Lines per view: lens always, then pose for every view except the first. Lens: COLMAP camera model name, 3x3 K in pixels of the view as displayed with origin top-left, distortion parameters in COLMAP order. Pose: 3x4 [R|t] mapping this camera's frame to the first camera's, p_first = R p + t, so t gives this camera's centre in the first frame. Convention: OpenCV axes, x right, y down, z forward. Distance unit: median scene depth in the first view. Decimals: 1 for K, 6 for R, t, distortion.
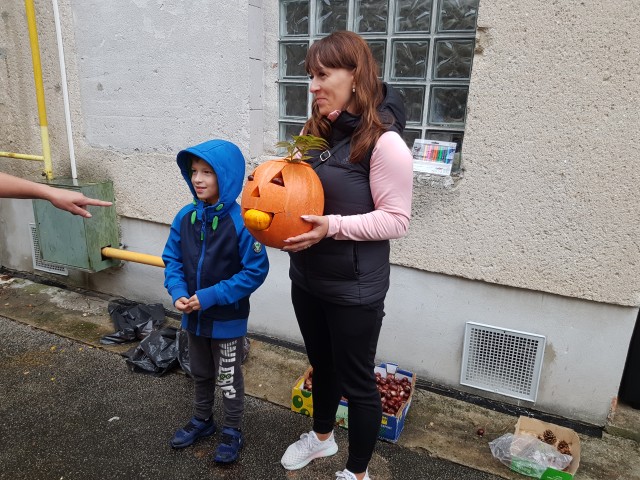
lens RADIAL K [[547.9, 0, 320.0], [0, 547.9, 240.0], [0, 0, 1]] dist [0.056195, -0.105042]
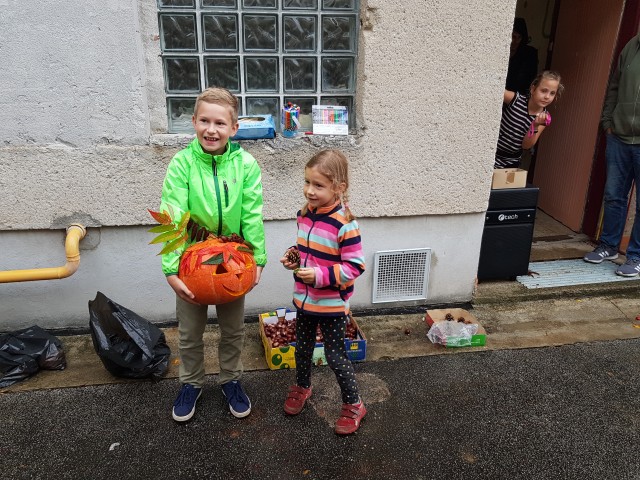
lens RADIAL K [[547.9, 0, 320.0], [0, 547.9, 240.0], [0, 0, 1]] dist [0.056195, -0.105042]
pose [[0.794734, -0.216496, 0.567033, -0.534431], [0.175238, 0.976282, 0.127143, -0.056949], [-0.581110, -0.001679, 0.813823, 0.075680]]
